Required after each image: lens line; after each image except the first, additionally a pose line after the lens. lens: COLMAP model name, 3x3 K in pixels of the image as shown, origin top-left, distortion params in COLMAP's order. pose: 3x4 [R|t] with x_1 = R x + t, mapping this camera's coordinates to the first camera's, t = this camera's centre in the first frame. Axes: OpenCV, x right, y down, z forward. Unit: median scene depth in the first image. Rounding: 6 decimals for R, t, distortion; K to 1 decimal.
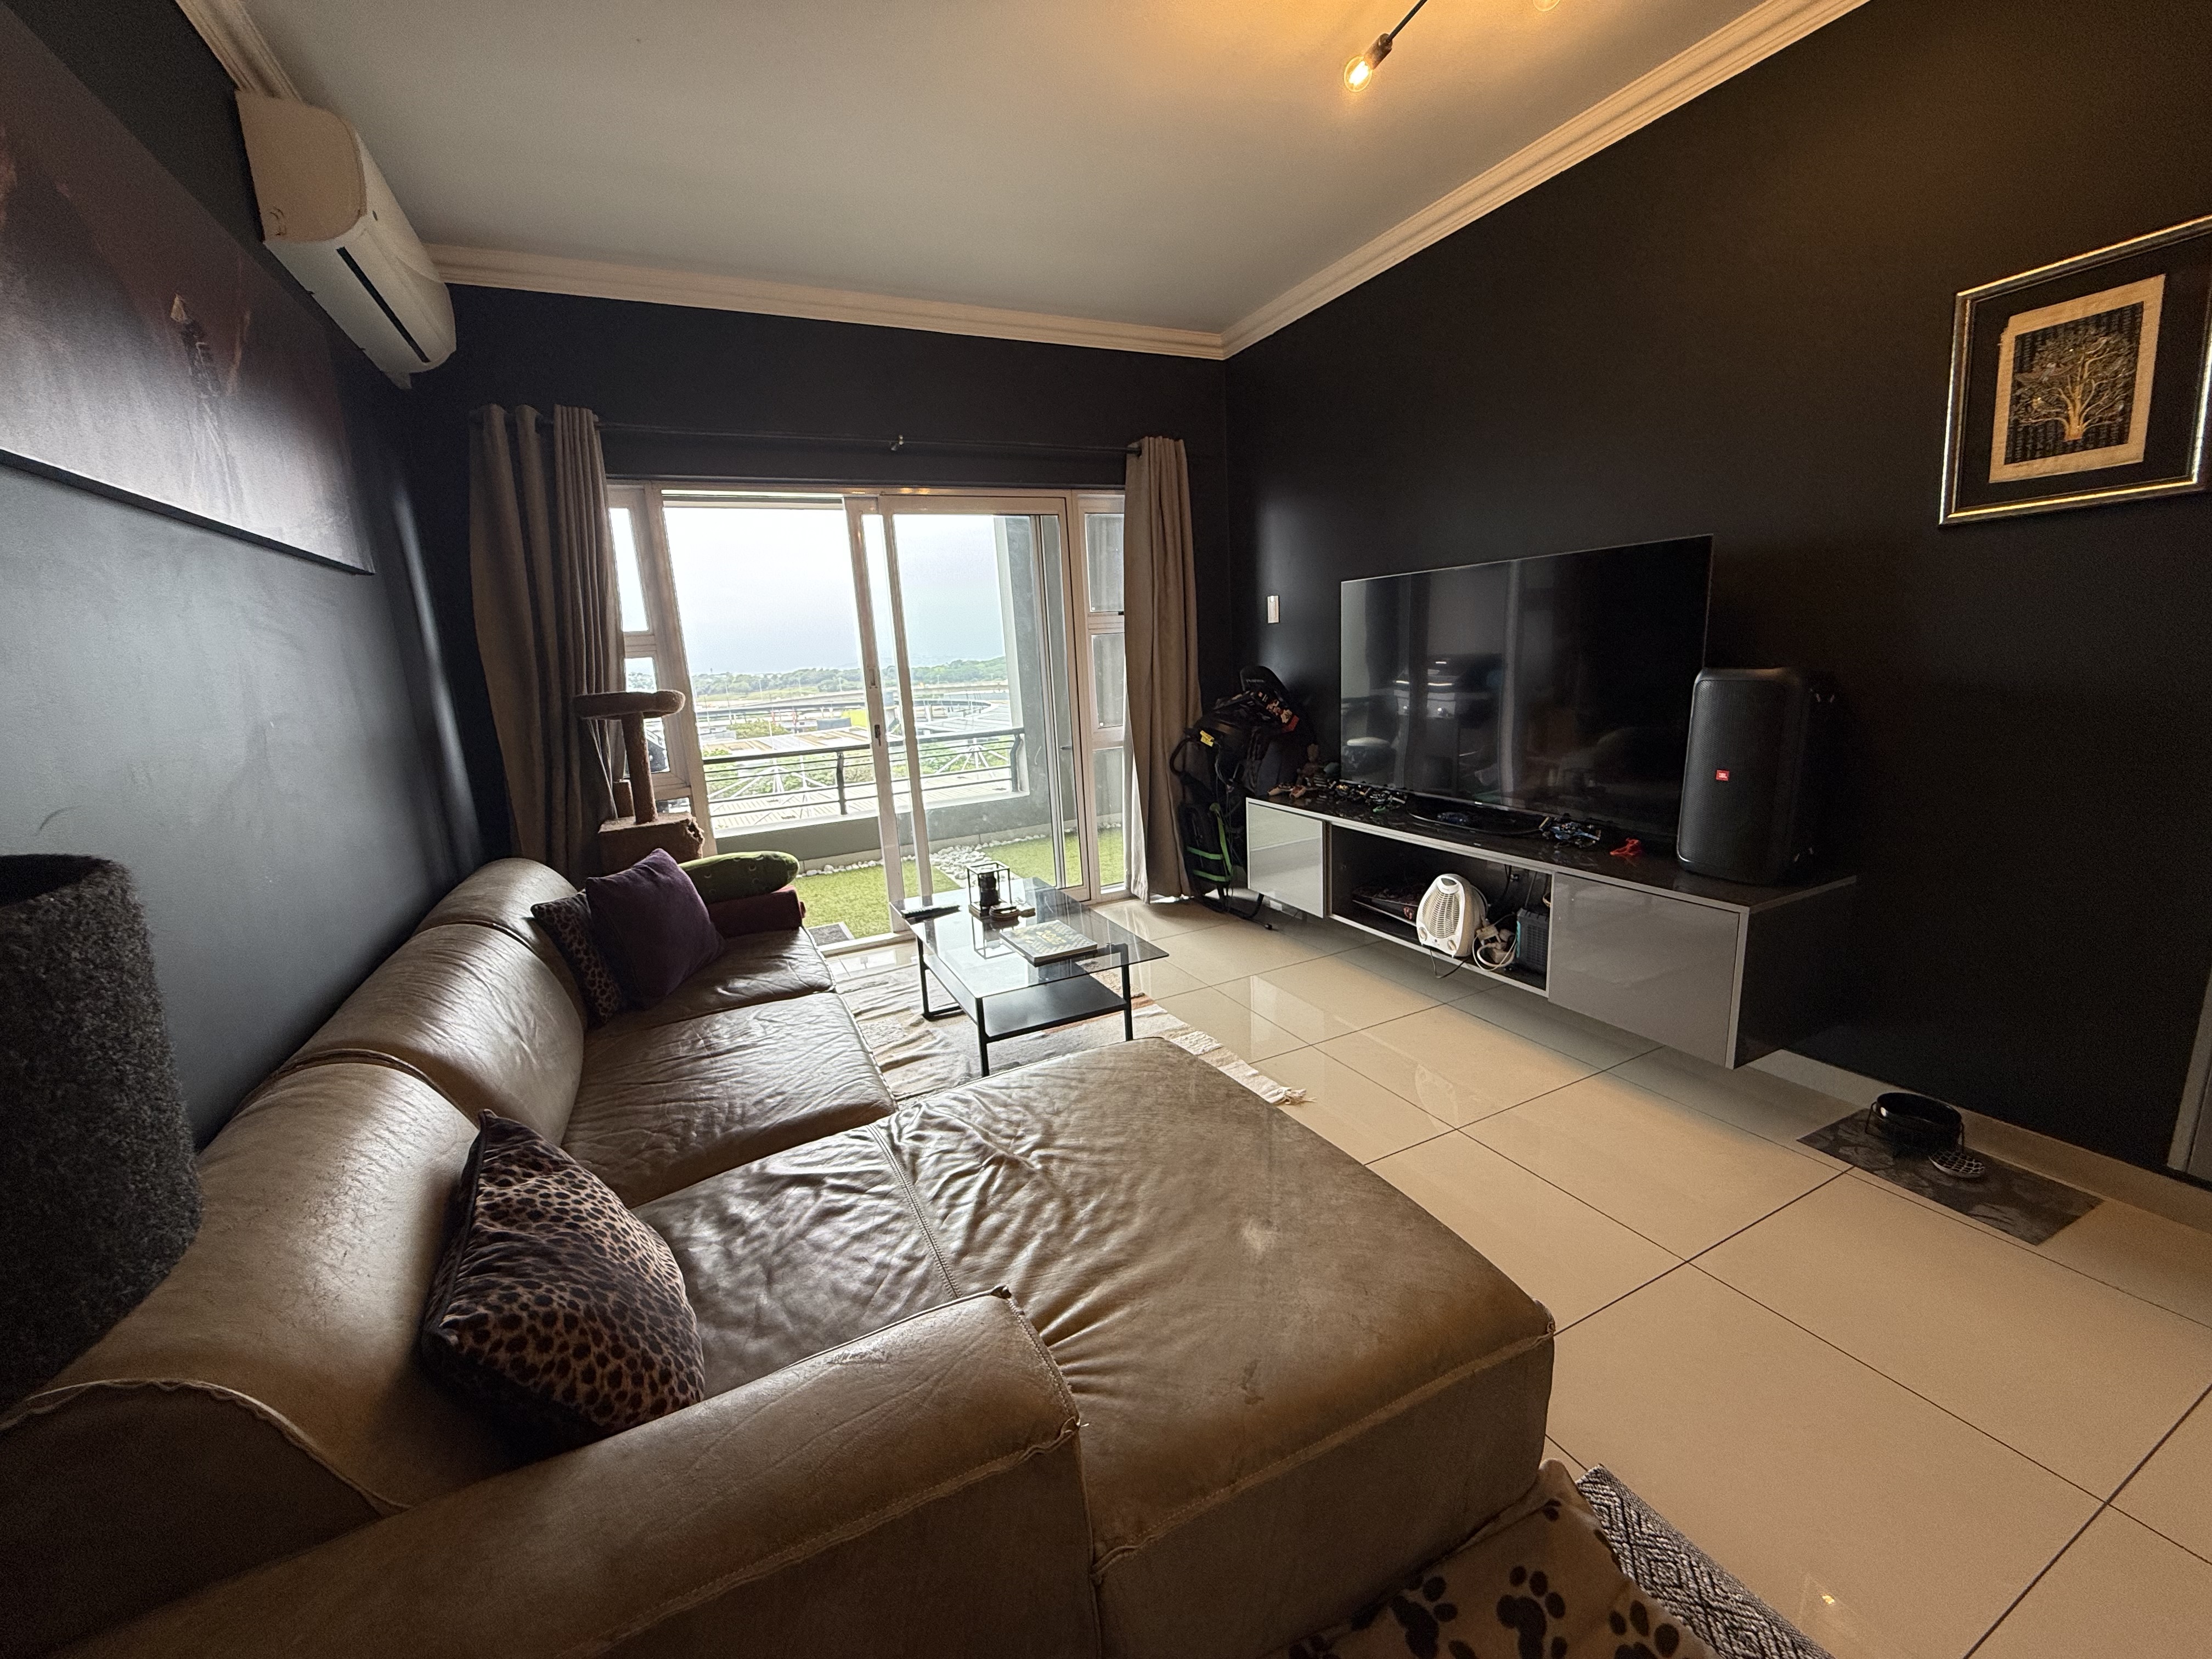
lens RADIAL K [[881.8, 0, 1104.3], [0, 881.8, 835.4], [0, 0, 1]] dist [0.000832, -0.000284]
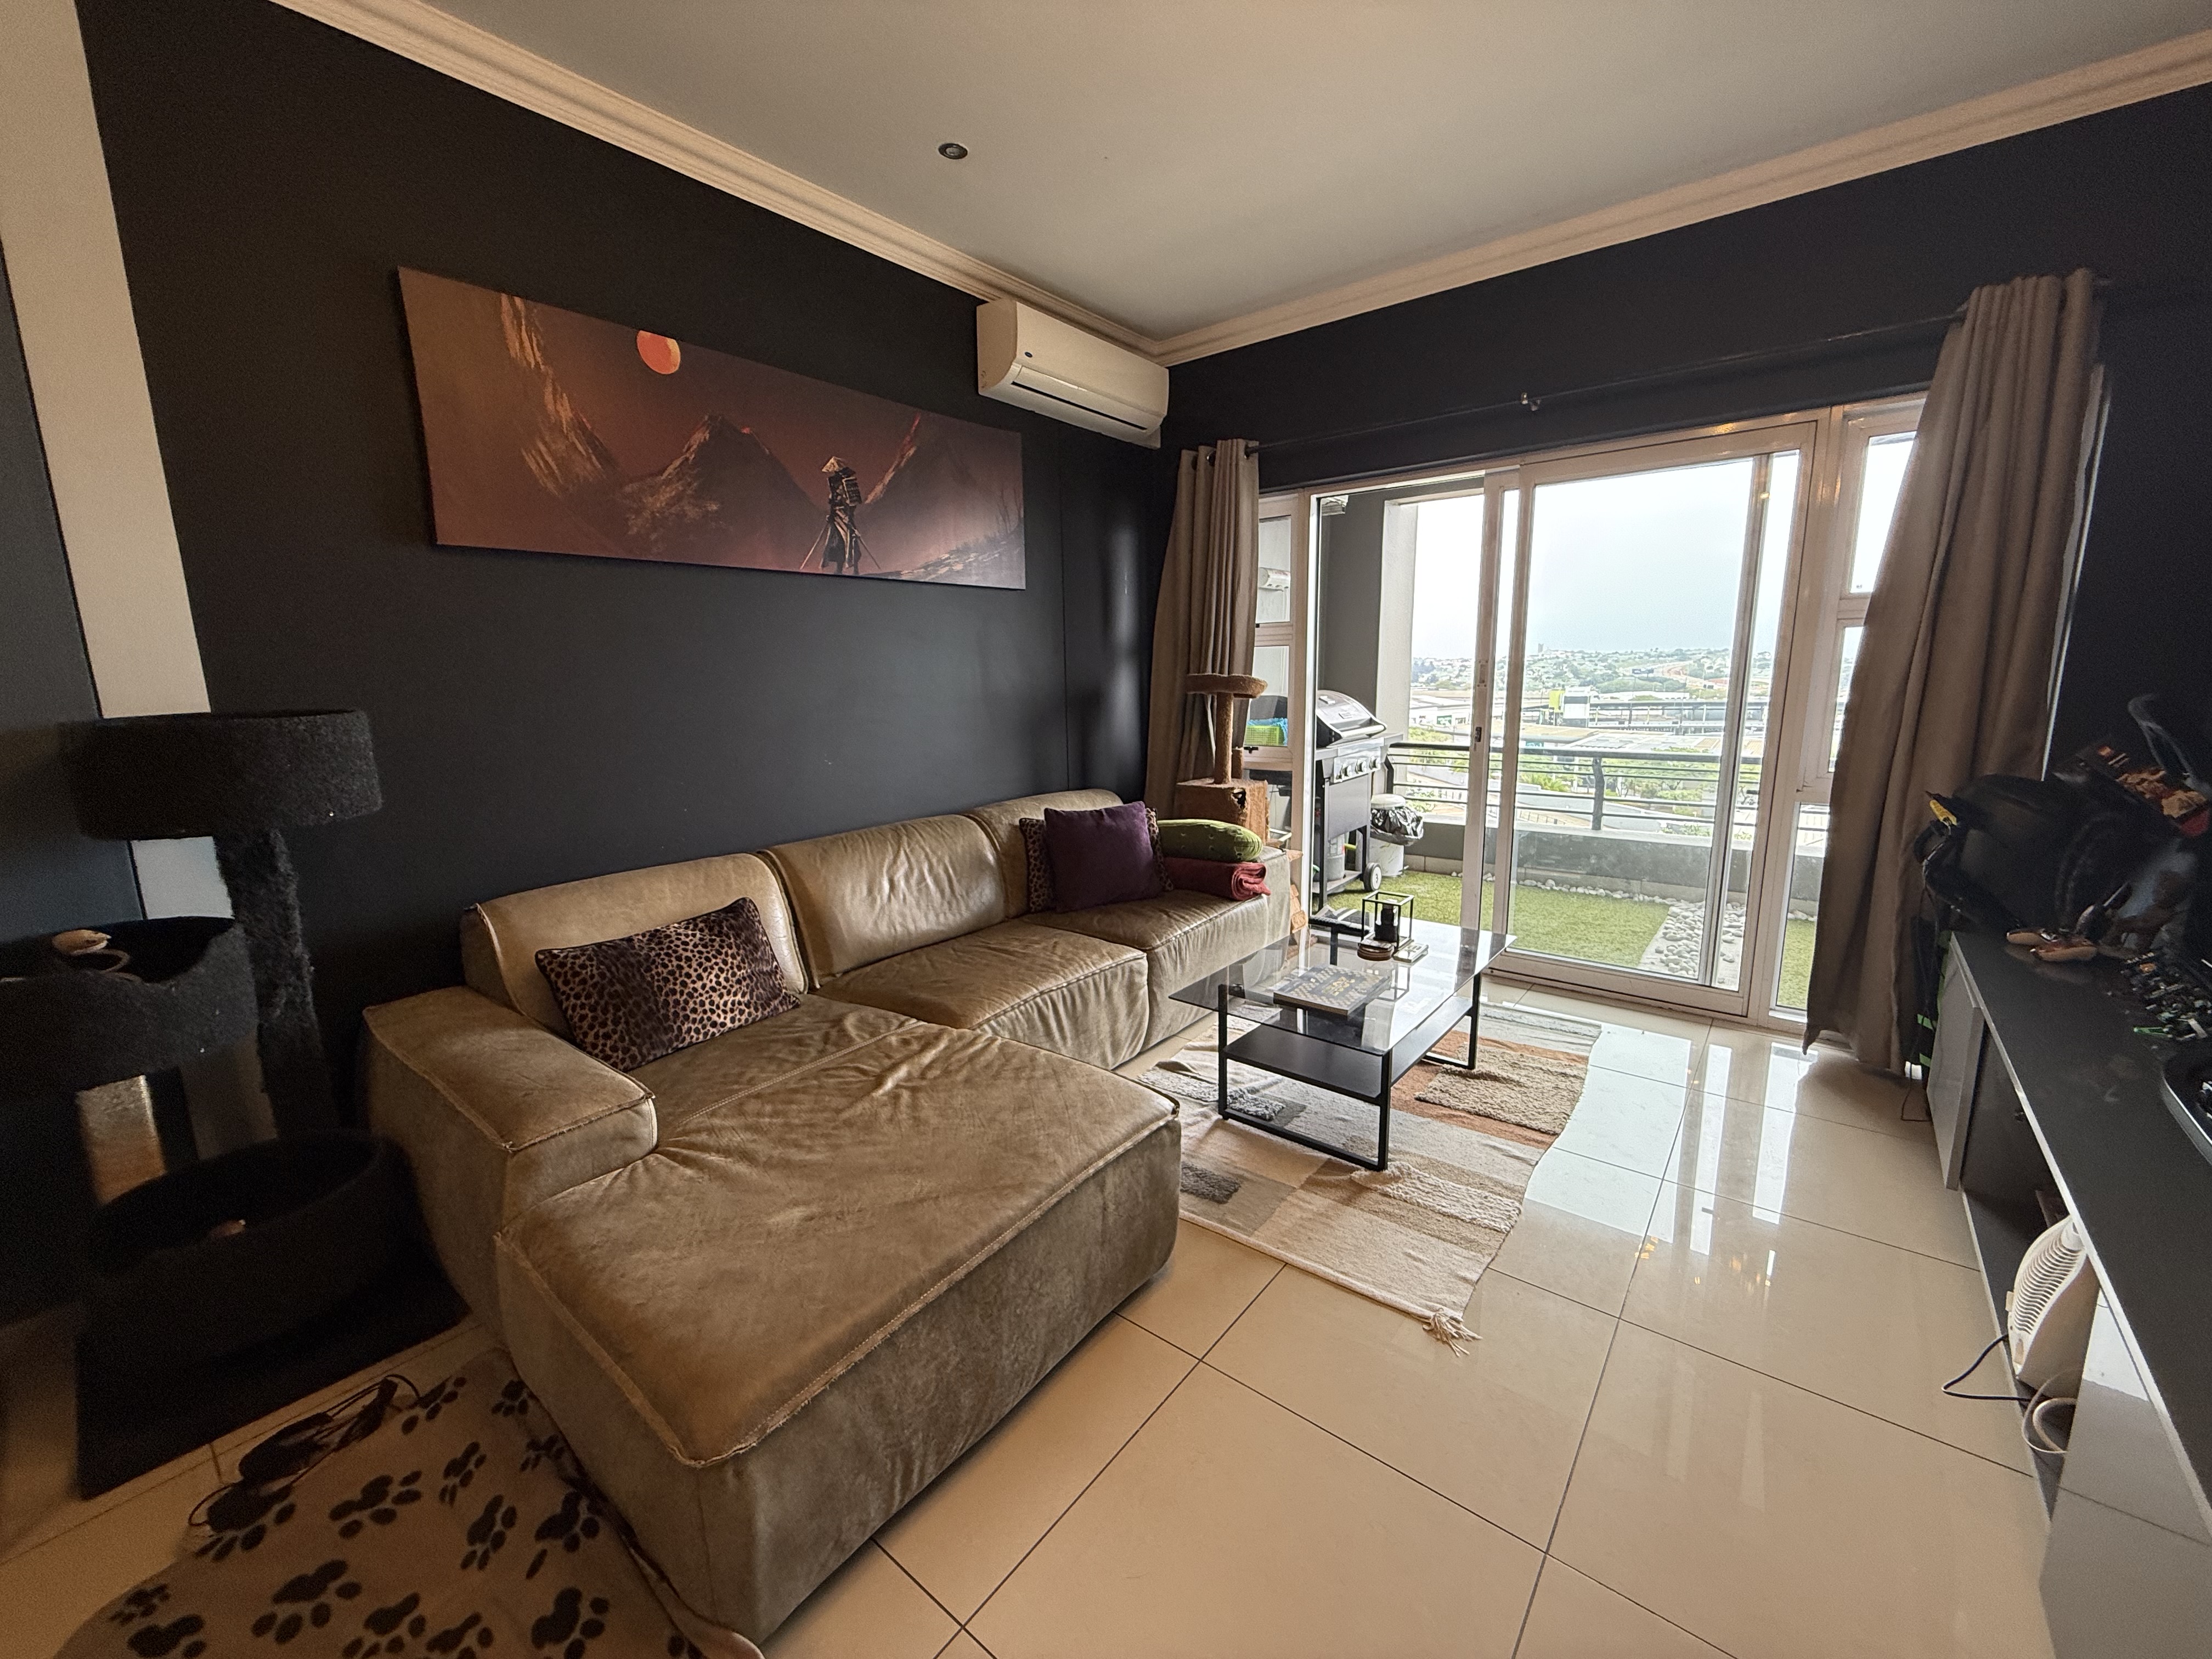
lens RADIAL K [[881.8, 0, 1104.3], [0, 881.8, 835.4], [0, 0, 1]] dist [0.000832, -0.000284]
pose [[0.422787, 0.217146, -0.879829, 0.841401], [-0.195705, 0.969836, 0.145318, -0.159391], [0.884845, 0.110749, 0.452530, 0.574002]]
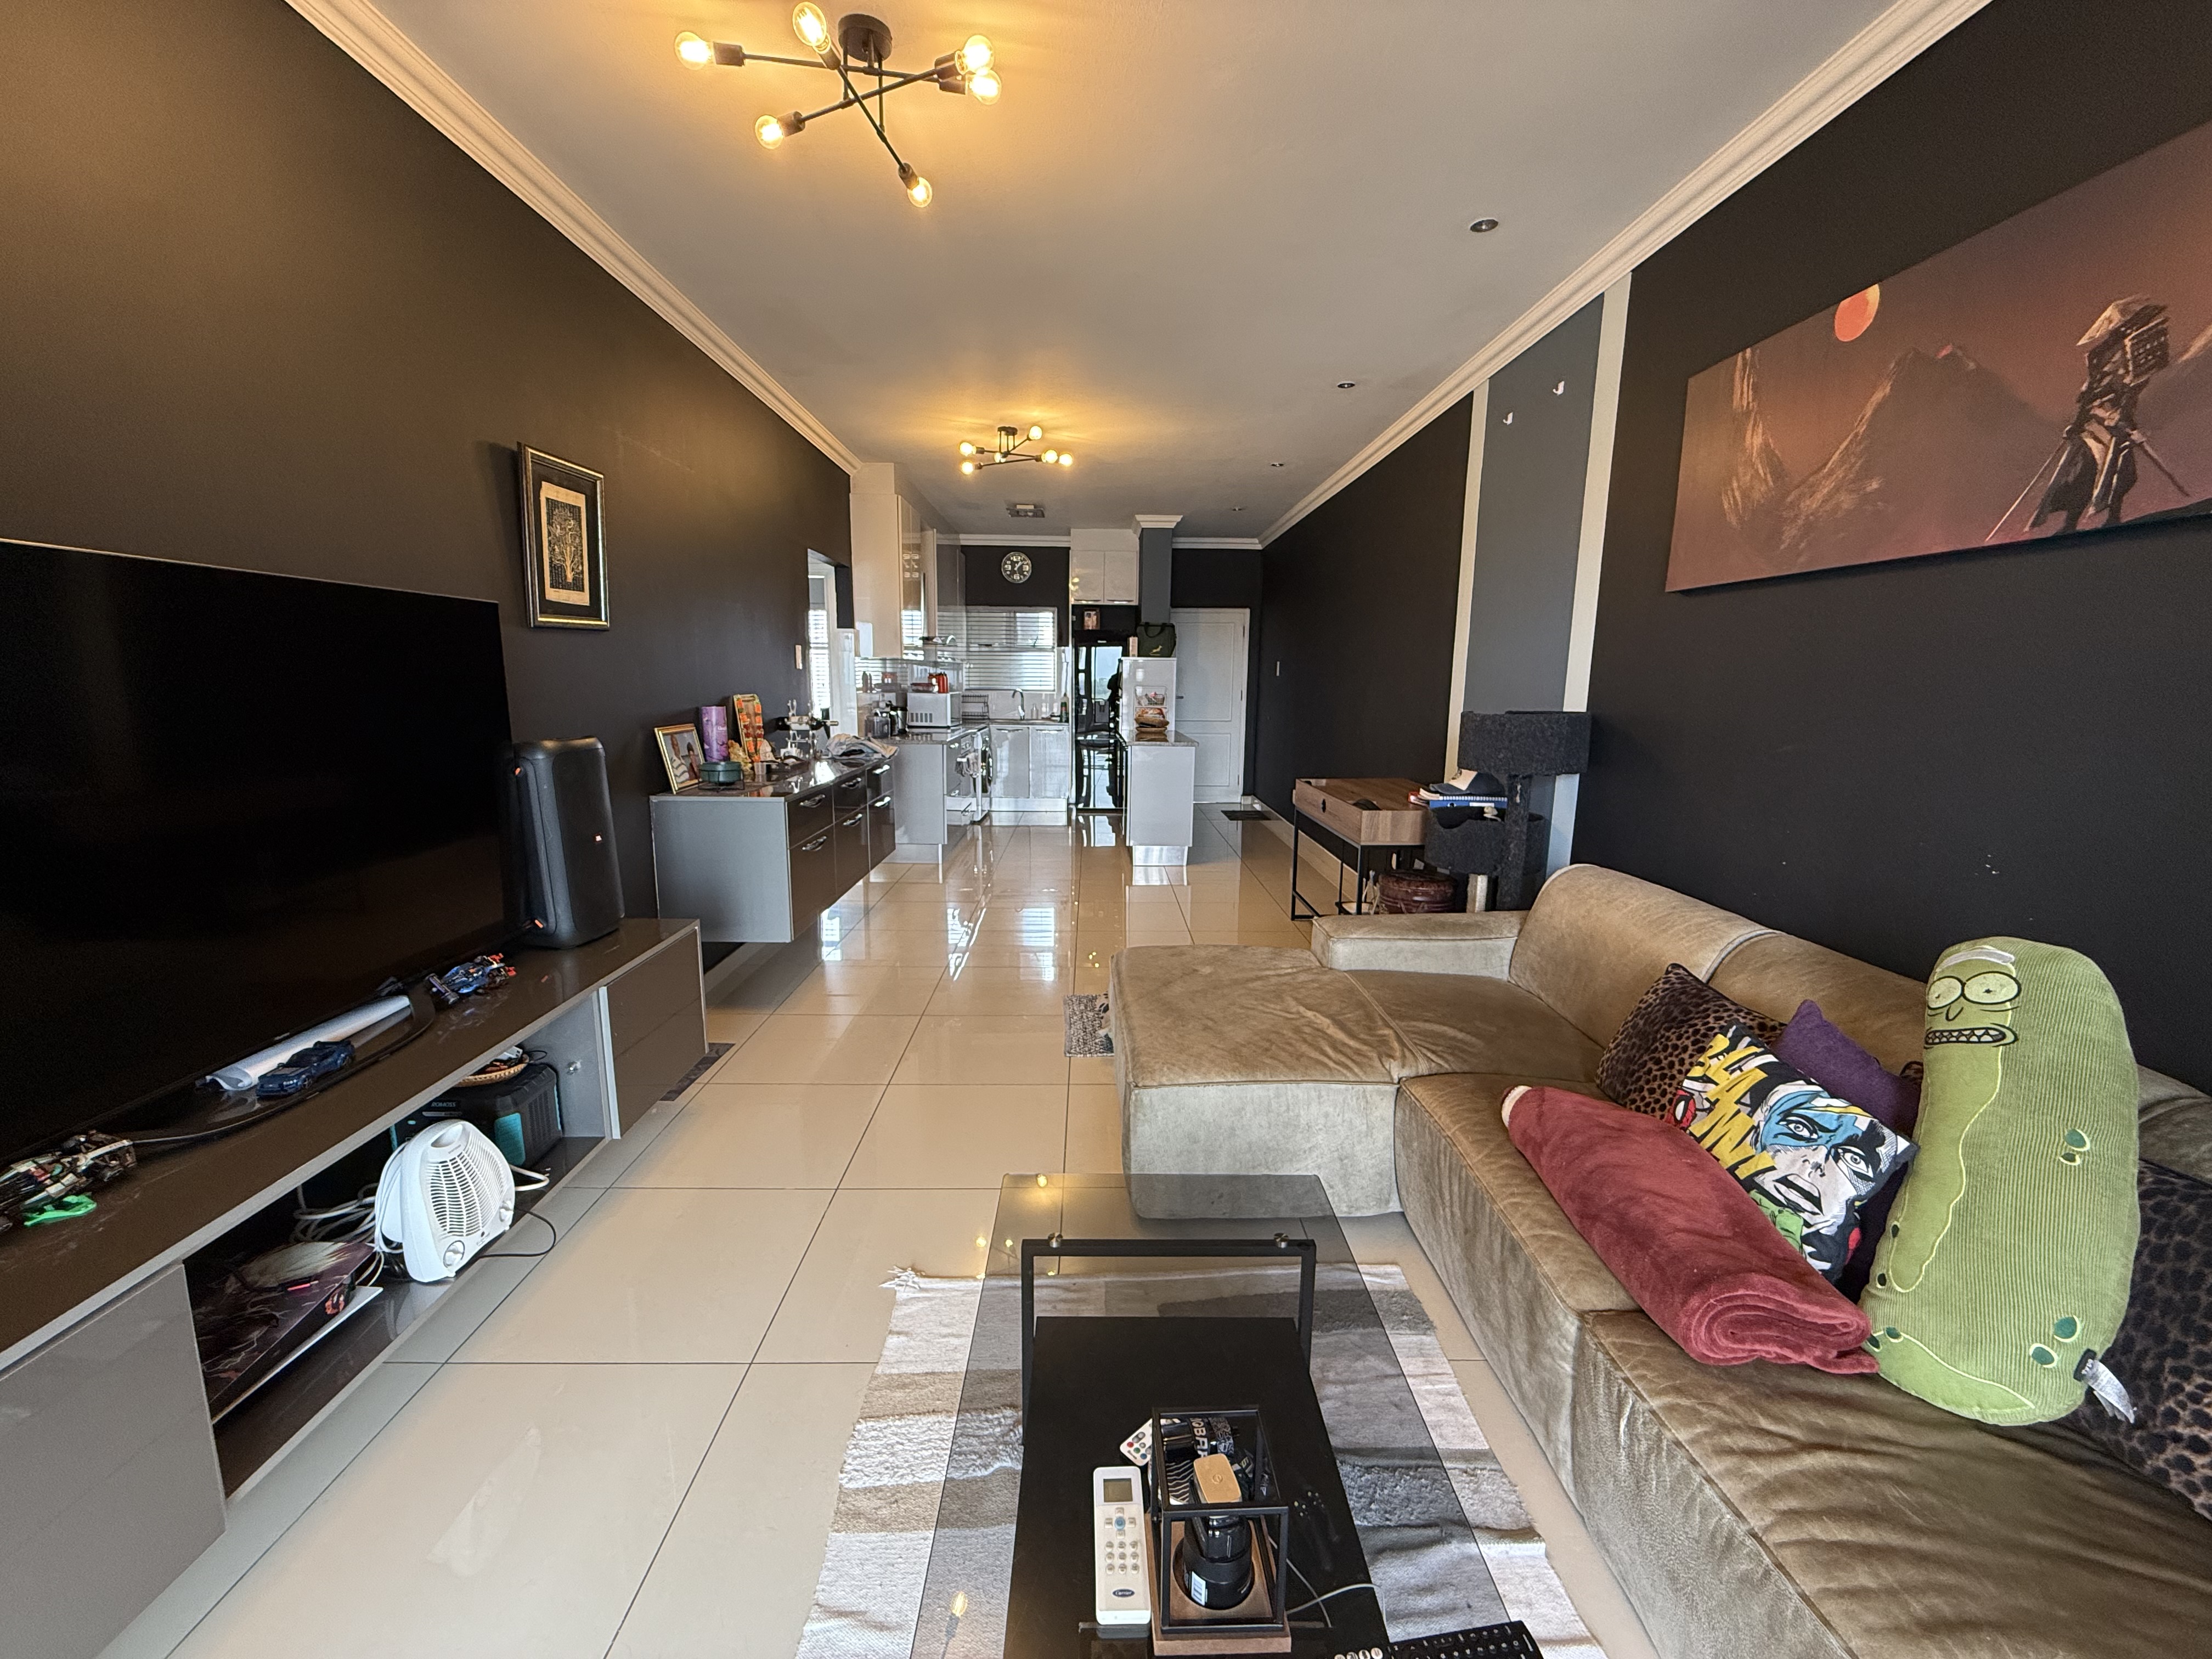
lens RADIAL K [[881.8, 0, 1104.3], [0, 881.8, 835.4], [0, 0, 1]] dist [0.000832, -0.000284]
pose [[-0.903008, -0.028438, 0.428682, -0.360415], [0.131462, 0.931655, 0.338728, -0.419841], [-0.409016, 0.362229, -0.837553, 1.965112]]
